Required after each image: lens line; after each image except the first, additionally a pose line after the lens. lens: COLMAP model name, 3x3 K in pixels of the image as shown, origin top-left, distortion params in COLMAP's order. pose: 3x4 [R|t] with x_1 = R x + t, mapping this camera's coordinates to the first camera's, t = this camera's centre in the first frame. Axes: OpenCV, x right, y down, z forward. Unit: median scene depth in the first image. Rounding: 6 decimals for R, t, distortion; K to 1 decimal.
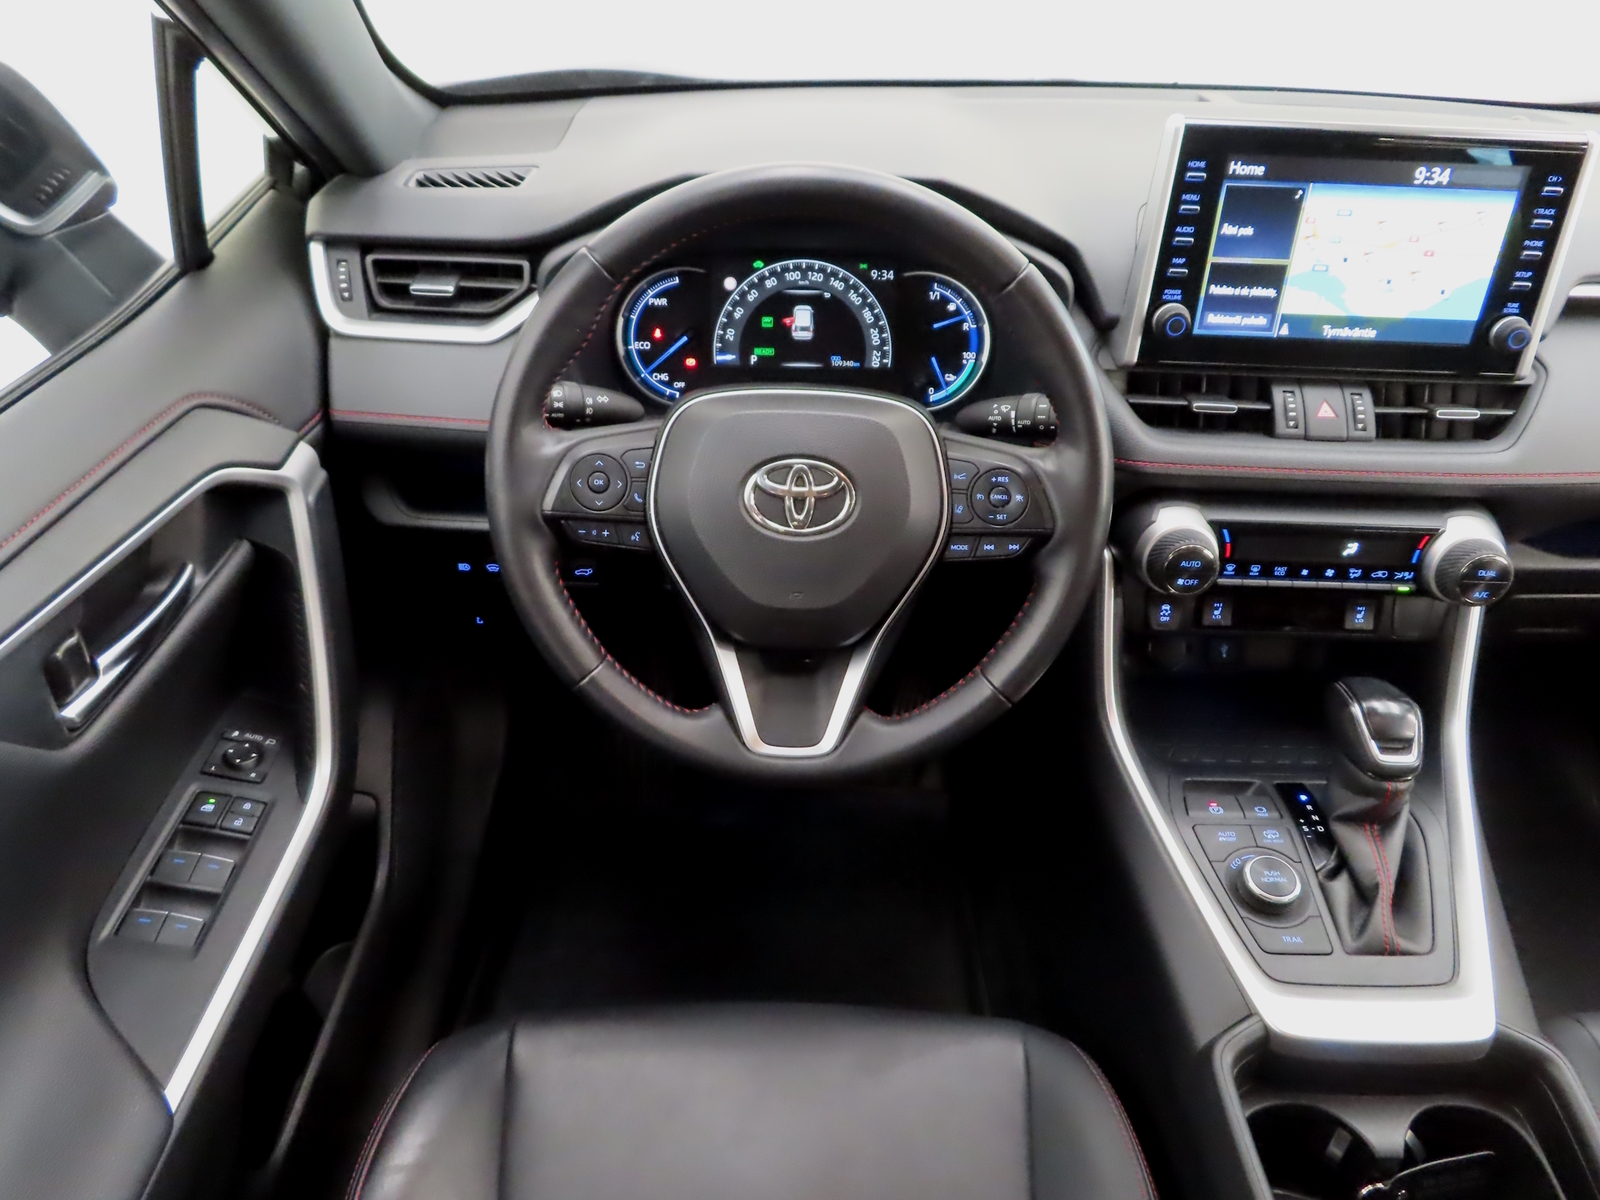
lens RADIAL K [[1157.0, 0, 800.0], [0, 1157.0, 600.0], [0, 0, 1]] dist [-0.004260, 0.007875]
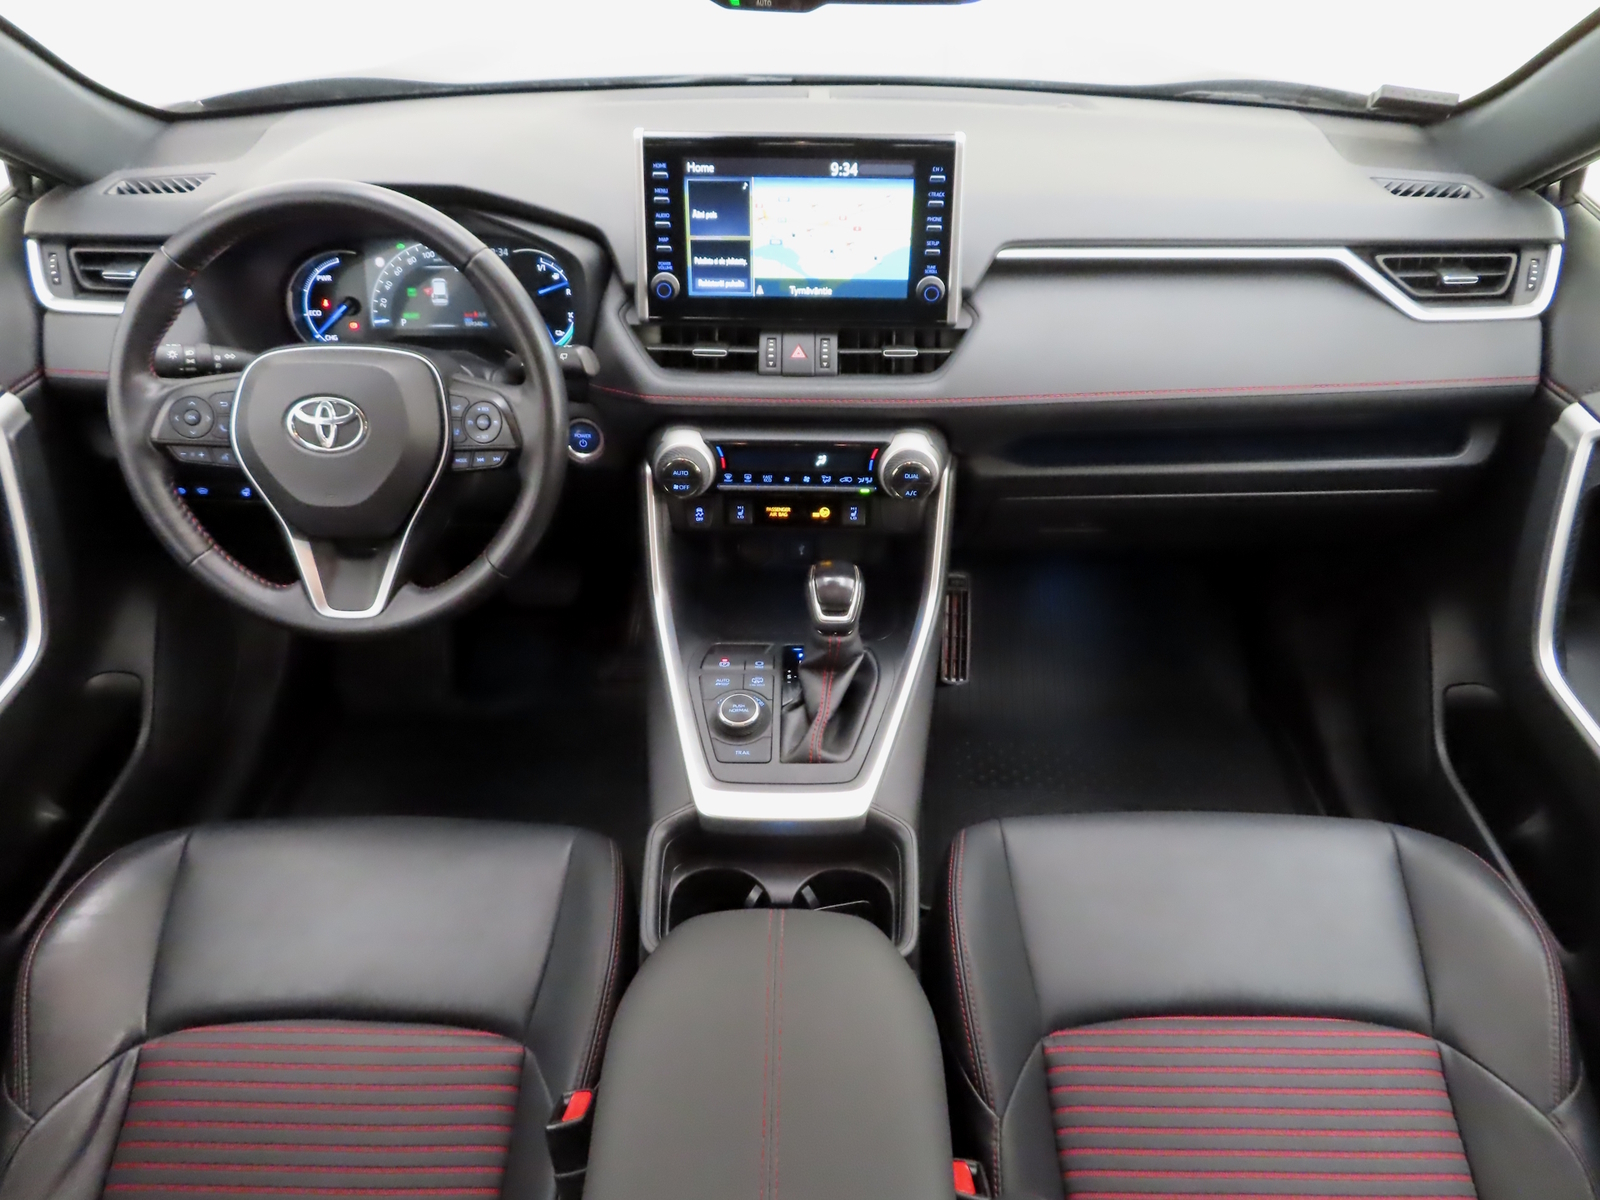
lens RADIAL K [[1157.0, 0, 800.0], [0, 1157.0, 600.0], [0, 0, 1]] dist [-0.004260, 0.007875]
pose [[0.999347, -0.015148, -0.032802, 0.505111], [0.016380, 0.999157, 0.037641, 0.064246], [0.032204, -0.038153, 0.998753, -0.303480]]
